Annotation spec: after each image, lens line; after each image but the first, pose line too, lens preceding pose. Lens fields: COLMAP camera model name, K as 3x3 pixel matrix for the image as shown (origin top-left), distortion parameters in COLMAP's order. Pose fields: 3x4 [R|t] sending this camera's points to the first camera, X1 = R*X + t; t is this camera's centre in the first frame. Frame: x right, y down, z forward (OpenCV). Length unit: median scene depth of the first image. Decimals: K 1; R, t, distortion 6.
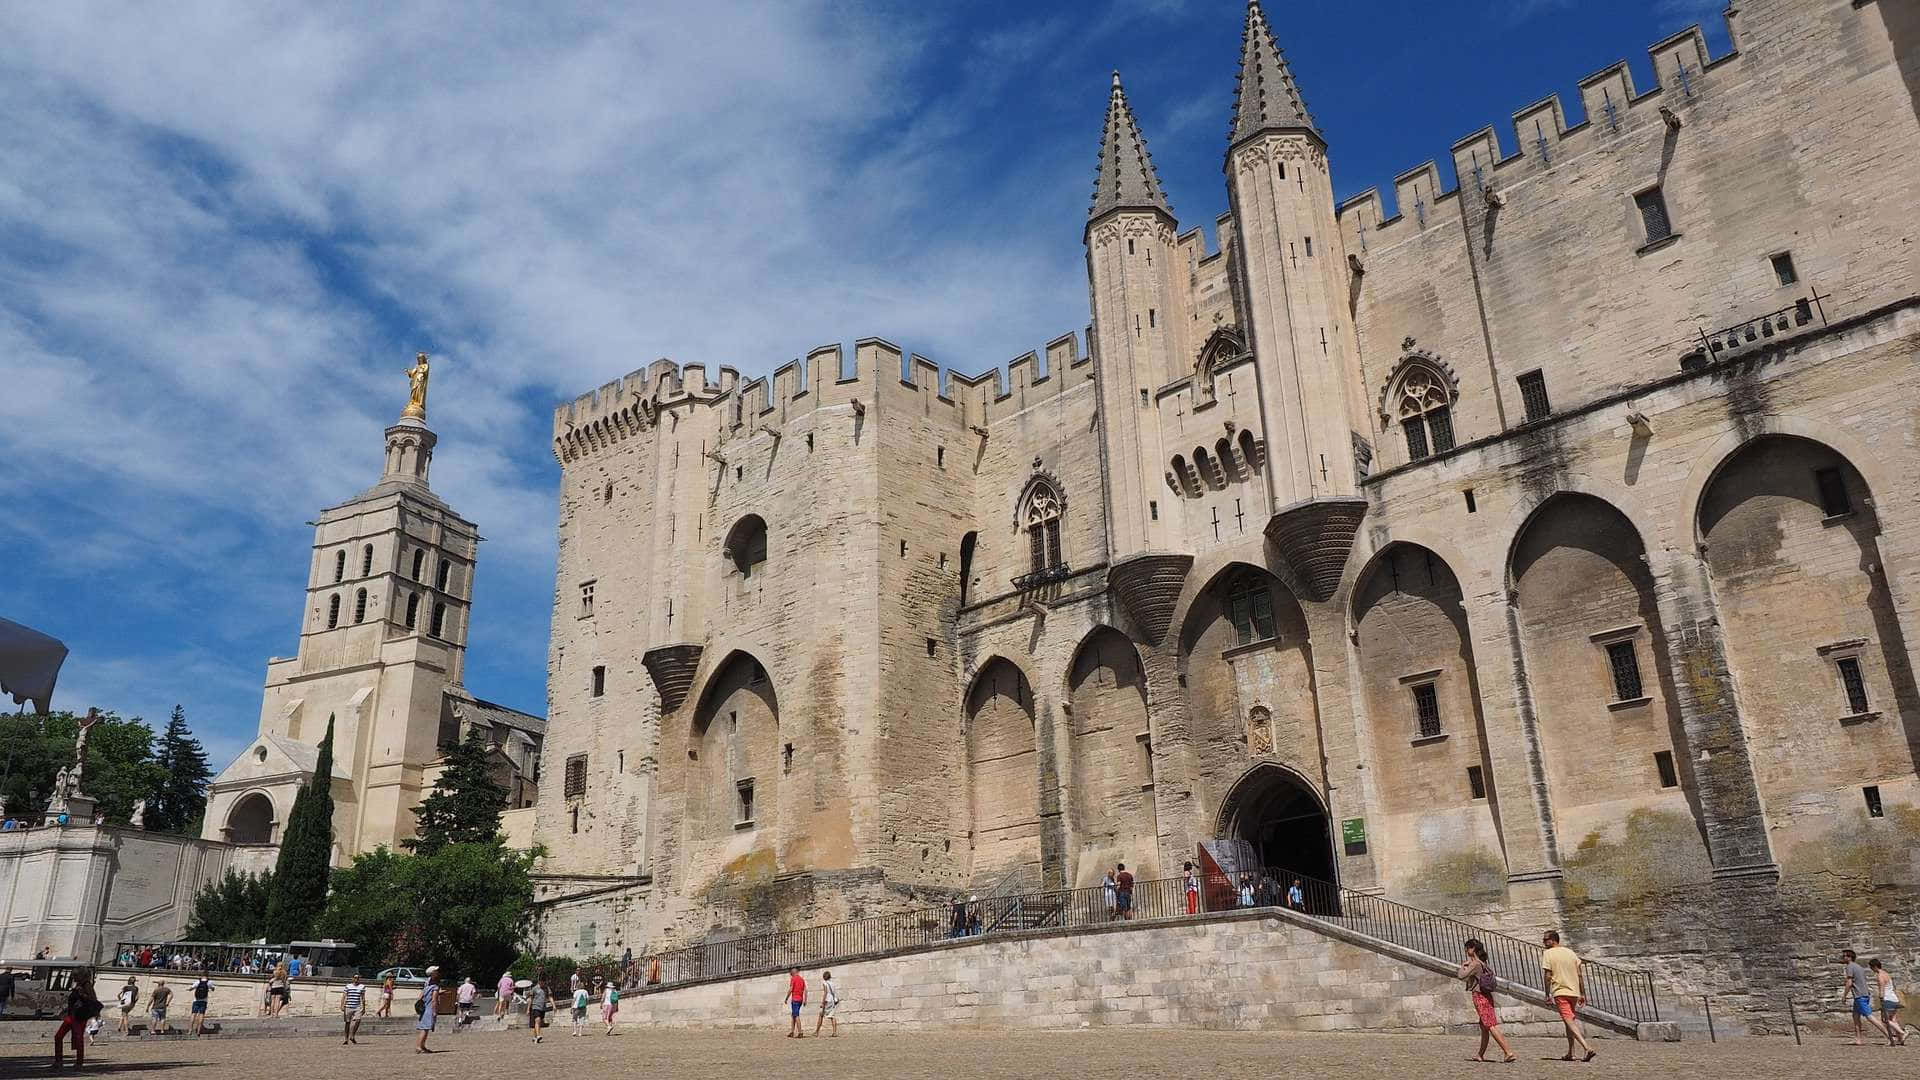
lens RADIAL K [[1289.0, 0, 960.3], [0, 1289.0, 596.8], [0, 0, 1]] dist [-0.028670, -0.001516]
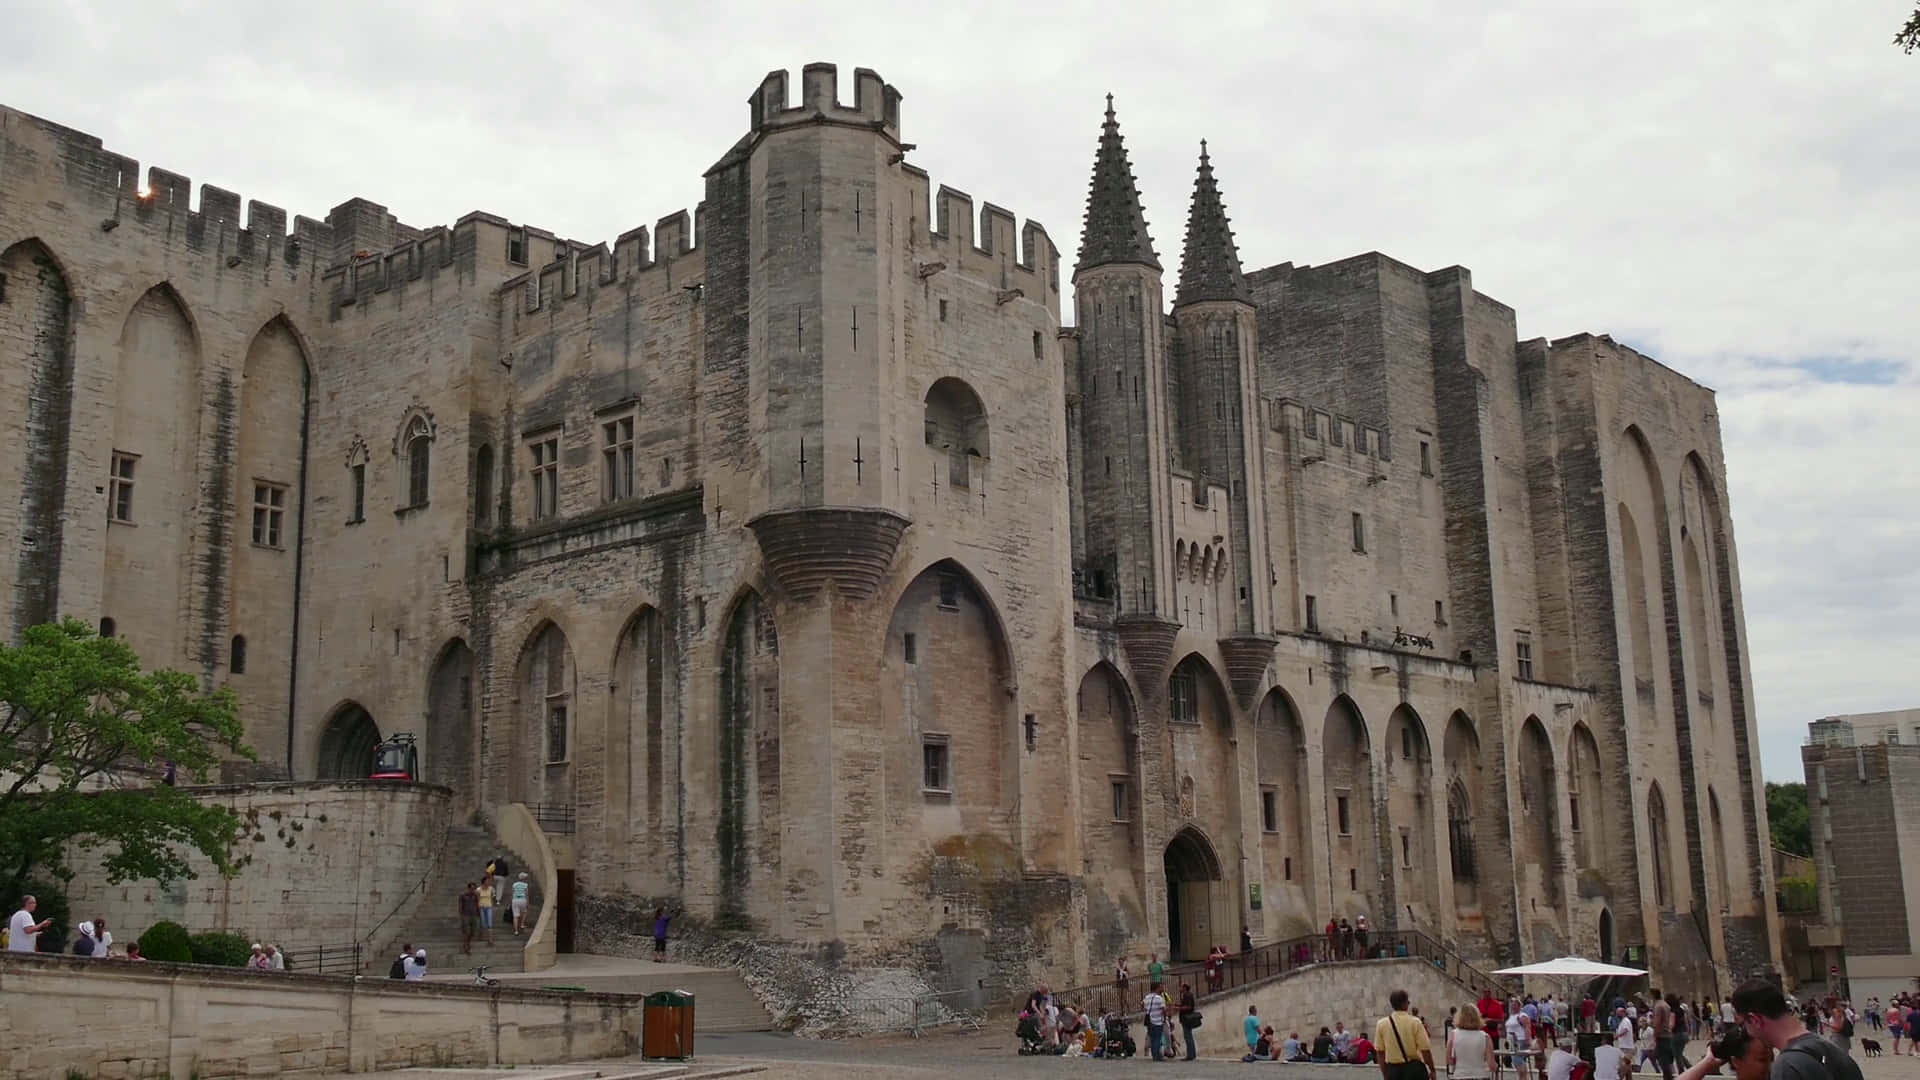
lens RADIAL K [[1897.9, 0, 933.7], [0, 1897.9, 595.1], [0, 0, 1]] dist [-0.064873, -0.012180]
pose [[0.018522, 0.204592, 0.978672, -1.364534], [-0.307725, 0.932492, -0.189114, 0.297503], [-0.951295, -0.297659, 0.080230, 1.007641]]
